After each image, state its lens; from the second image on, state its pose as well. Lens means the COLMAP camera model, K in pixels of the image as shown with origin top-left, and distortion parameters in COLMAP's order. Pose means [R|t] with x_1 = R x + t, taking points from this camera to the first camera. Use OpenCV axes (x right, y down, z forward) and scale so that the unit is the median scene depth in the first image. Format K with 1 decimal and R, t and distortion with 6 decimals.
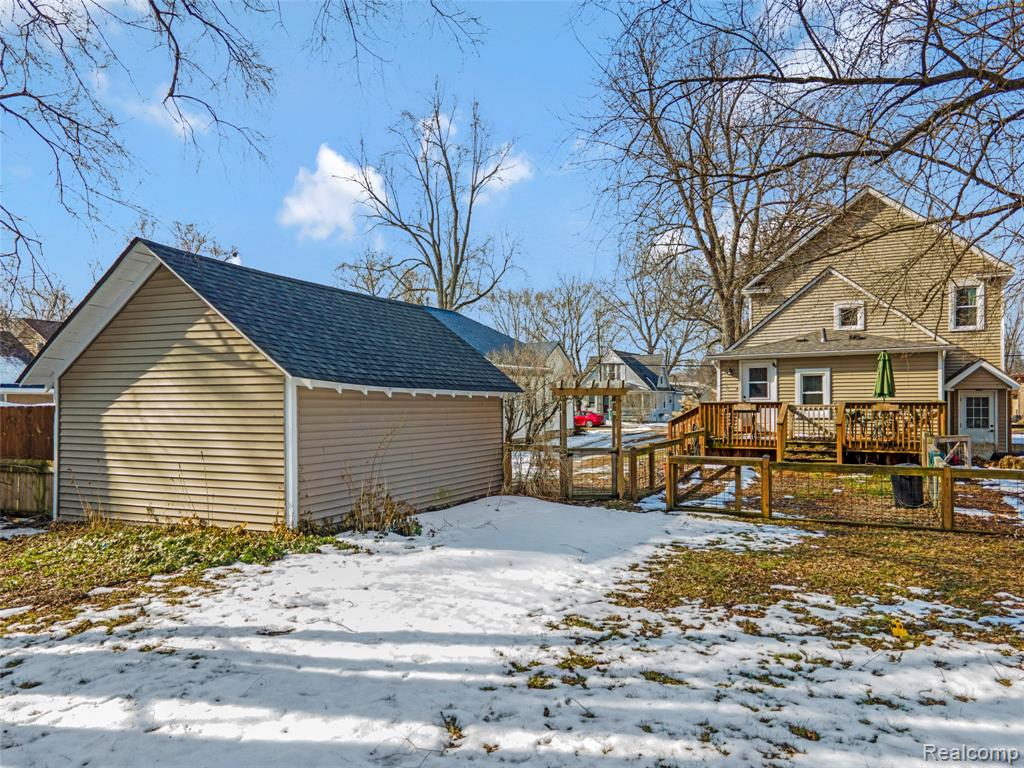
lens RADIAL K [[762.9, 0, 510.4], [0, 762.9, 403.6], [0, 0, 1]] dist [0.036084, 0.003179]
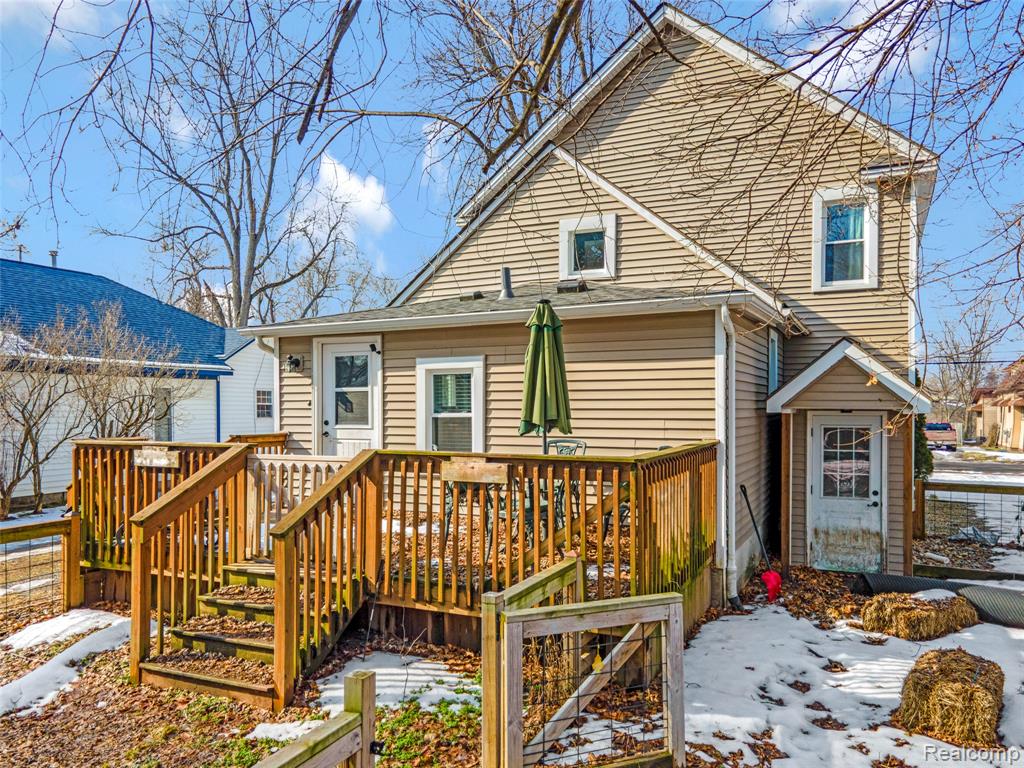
lens RADIAL K [[767.2, 0, 513.6], [0, 767.2, 419.7], [0, 0, 1]] dist [0.035759, 0.005092]
pose [[0.999475, 0.007892, 0.031420, 0.418033], [-0.008118, 0.999942, 0.007084, -0.015109], [-0.031362, -0.007335, 0.999481, 0.588170]]
